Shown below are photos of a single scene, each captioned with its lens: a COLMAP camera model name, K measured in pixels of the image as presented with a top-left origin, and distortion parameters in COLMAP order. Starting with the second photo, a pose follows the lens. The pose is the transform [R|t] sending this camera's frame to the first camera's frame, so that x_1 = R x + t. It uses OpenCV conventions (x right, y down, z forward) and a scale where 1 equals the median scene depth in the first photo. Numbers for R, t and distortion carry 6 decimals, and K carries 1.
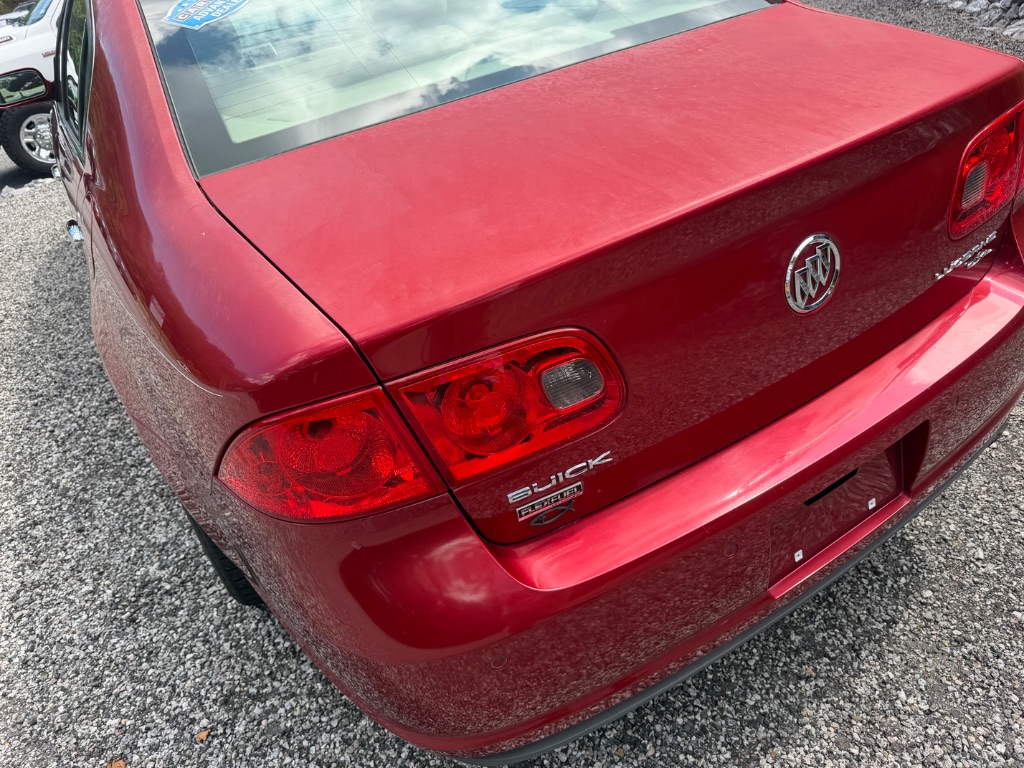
lens RADIAL K [[748.3, 0, 515.4], [0, 748.3, 382.8], [0, 0, 1]] dist [-0.008360, -0.002952]
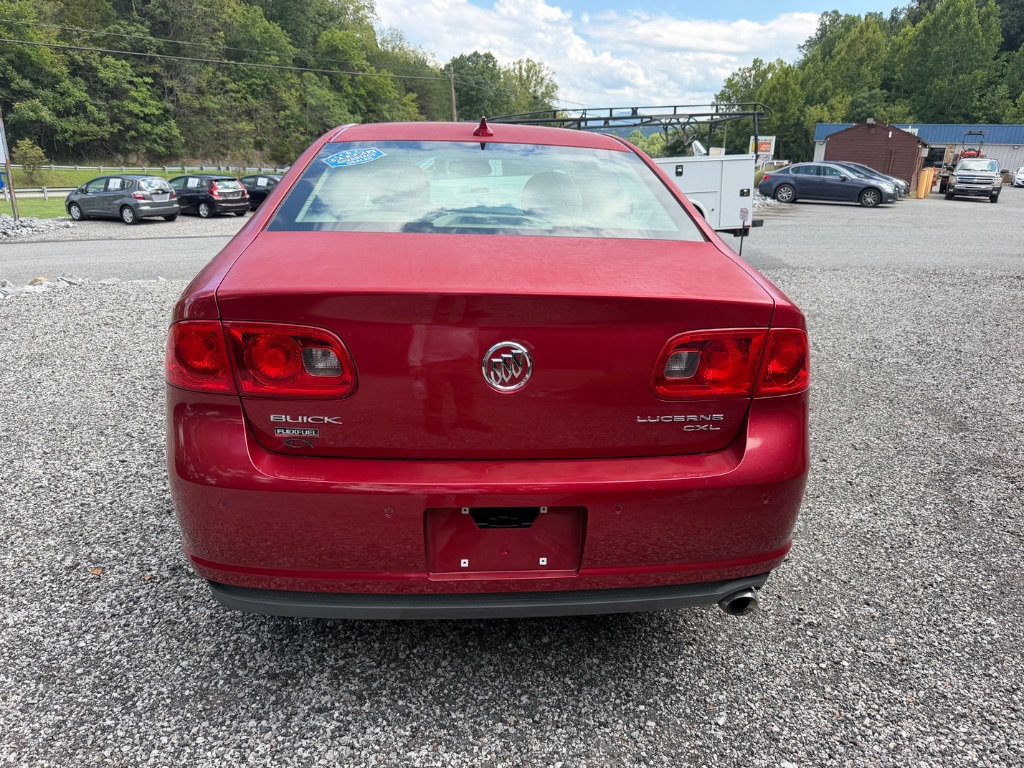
lens RADIAL K [[745.6, 0, 506.5], [0, 745.6, 381.3], [0, 0, 1]] dist [0.006756, -0.011601]
pose [[0.873008, 0.304677, -0.380827, 0.645083], [-0.391864, 0.903067, -0.175818, 0.099752], [0.290345, 0.302723, 0.907777, -0.256700]]
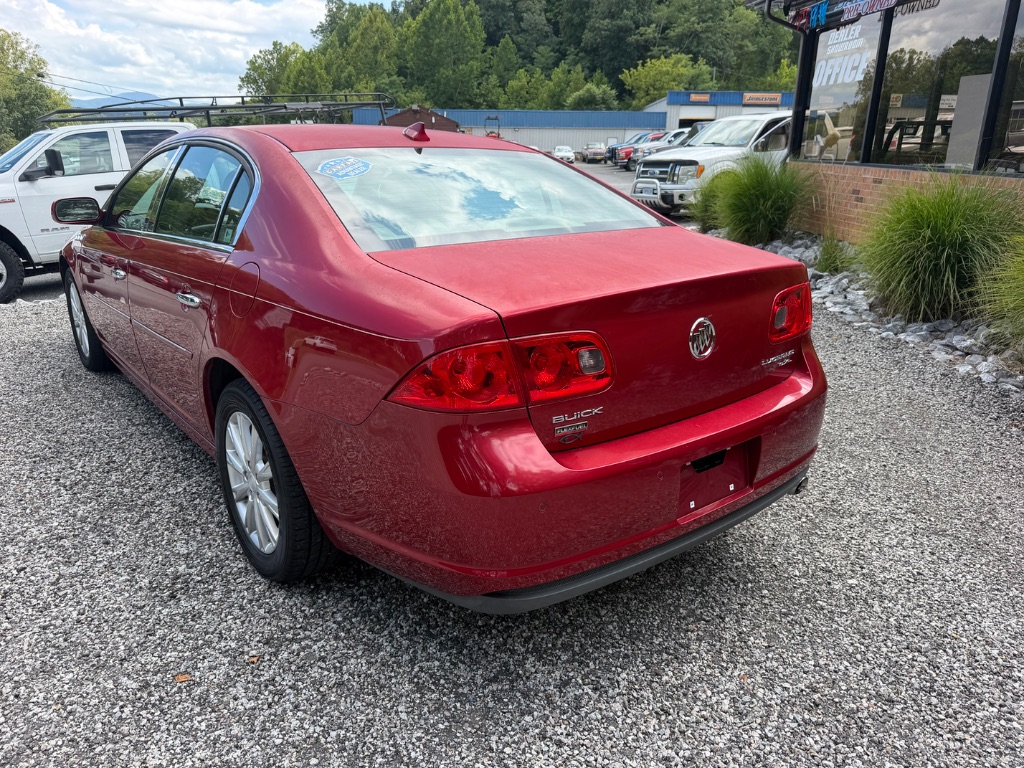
lens RADIAL K [[753.2, 0, 512.0], [0, 753.2, 384.0], [0, 0, 1]] dist [0.004037, -0.009096]
pose [[0.978565, 0.118306, 0.168564, -0.254546], [-0.065280, 0.954509, -0.290950, 0.363541], [-0.195317, 0.273709, 0.941772, -0.449561]]
